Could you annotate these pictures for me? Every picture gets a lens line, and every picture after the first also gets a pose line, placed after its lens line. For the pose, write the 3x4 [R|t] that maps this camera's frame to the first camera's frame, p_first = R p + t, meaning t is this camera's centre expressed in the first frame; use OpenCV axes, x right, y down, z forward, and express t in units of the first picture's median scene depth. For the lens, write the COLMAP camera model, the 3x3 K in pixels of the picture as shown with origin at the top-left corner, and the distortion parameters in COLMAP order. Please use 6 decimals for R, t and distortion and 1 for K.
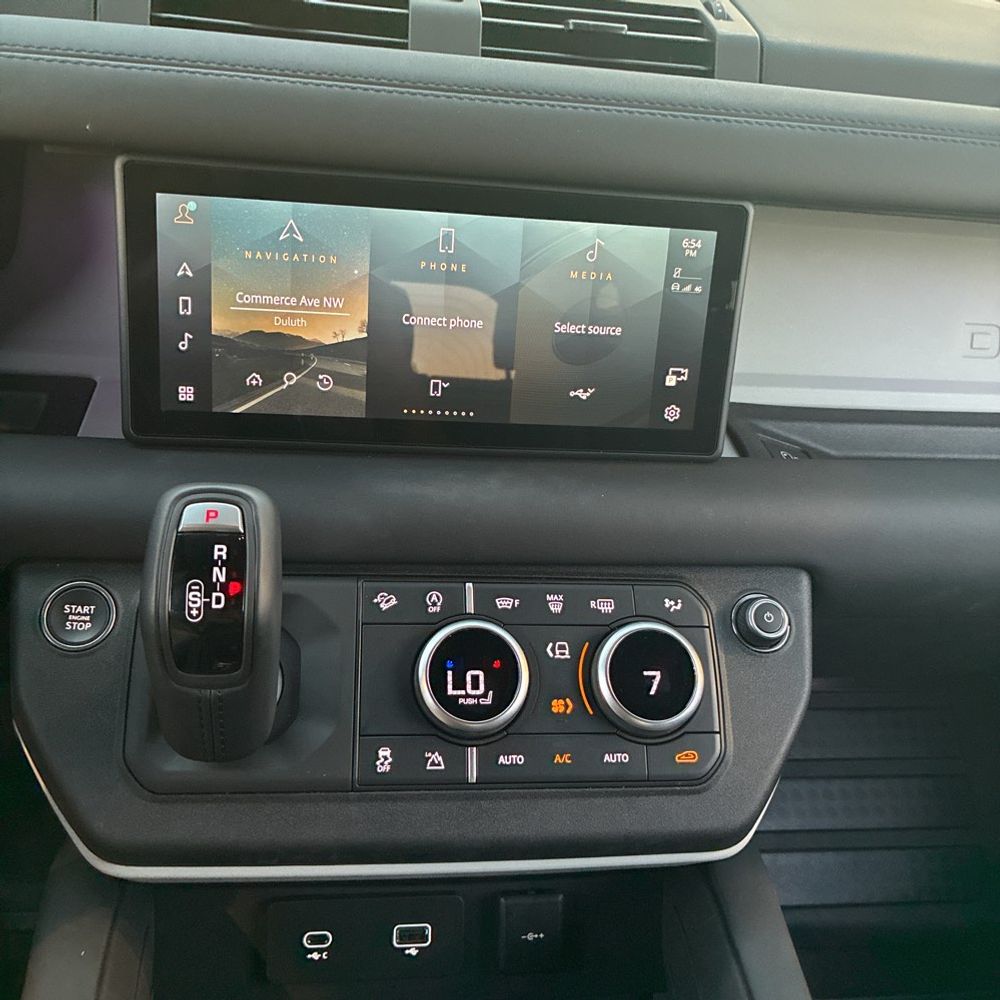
lens RADIAL K [[1010.5, 0, 504.5], [0, 1010.5, 497.5], [0, 0, 1]] dist [0.019647, 0.000000]
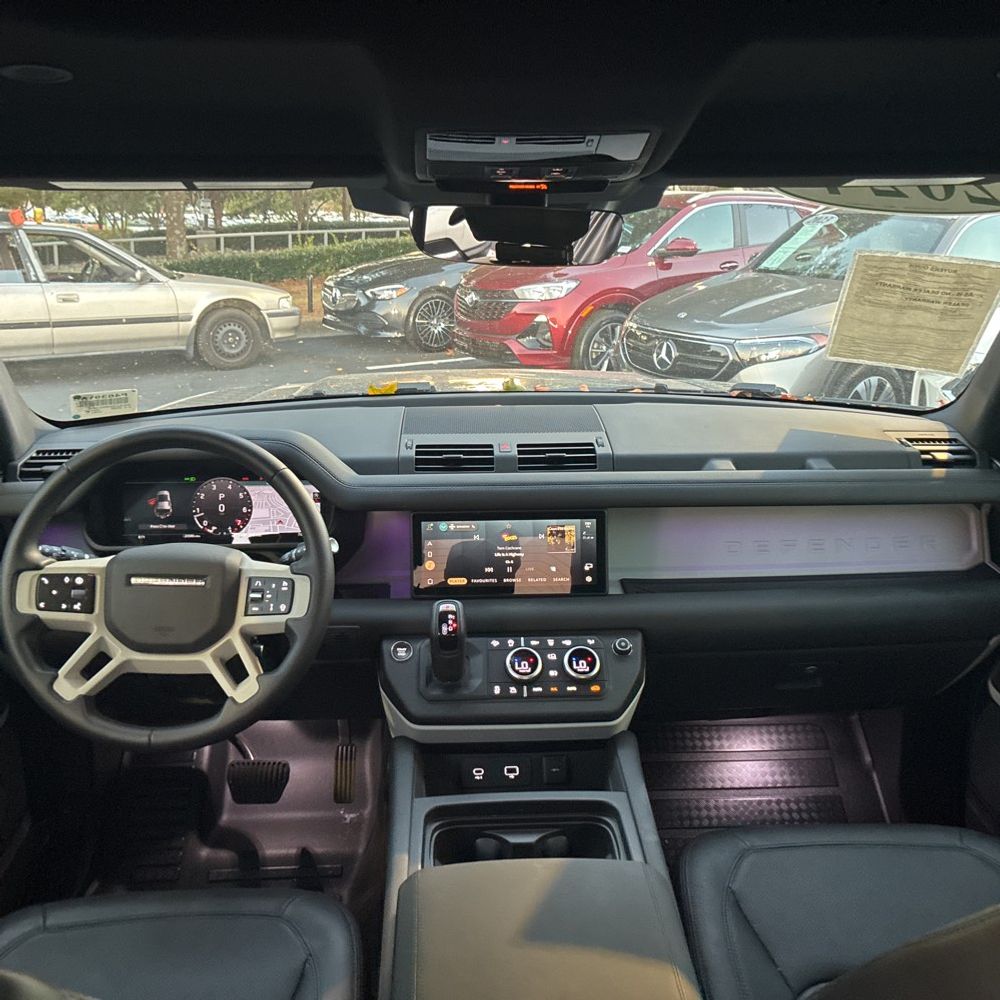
lens RADIAL K [[1010.5, 0, 499.5], [0, 1010.5, 498.9], [0, 0, 1]] dist [0.019647, 0.000000]
pose [[0.991011, -0.077913, -0.108749, 0.269131], [0.049679, 0.969105, -0.241595, 0.425504], [0.124212, 0.234021, 0.964264, -2.111026]]
